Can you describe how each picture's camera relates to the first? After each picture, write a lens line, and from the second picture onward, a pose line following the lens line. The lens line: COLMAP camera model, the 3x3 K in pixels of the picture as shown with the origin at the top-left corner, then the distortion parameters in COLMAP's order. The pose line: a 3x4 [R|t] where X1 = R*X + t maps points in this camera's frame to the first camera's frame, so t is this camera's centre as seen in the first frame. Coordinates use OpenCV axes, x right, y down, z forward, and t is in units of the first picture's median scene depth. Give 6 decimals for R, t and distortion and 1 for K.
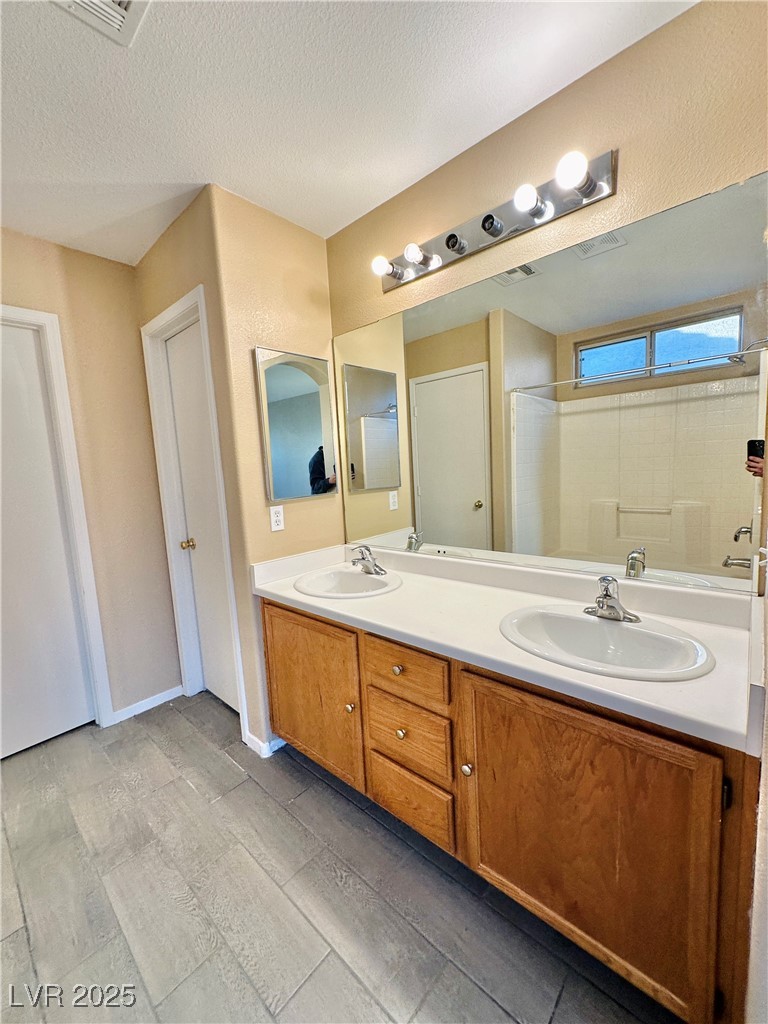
lens RADIAL K [[407.0, 0, 381.7], [0, 407.0, 513.4], [0, 0, 1]] dist [-0.002934, 0.000484]
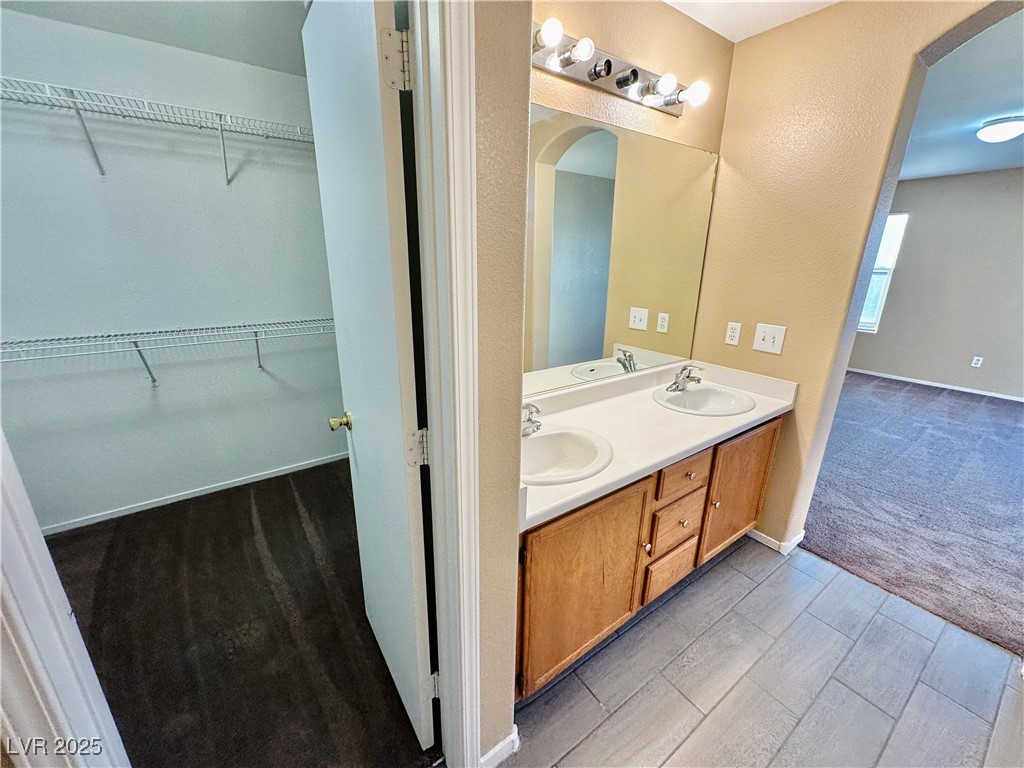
lens RADIAL K [[407.0, 0, 514.2], [0, 407.0, 383.9], [0, 0, 1]] dist [-0.002934, 0.000484]
pose [[0.214270, -0.236486, 0.947714, -1.159933], [0.088301, 0.970966, 0.222324, -0.203710], [-0.972775, 0.036047, 0.228931, 1.214755]]
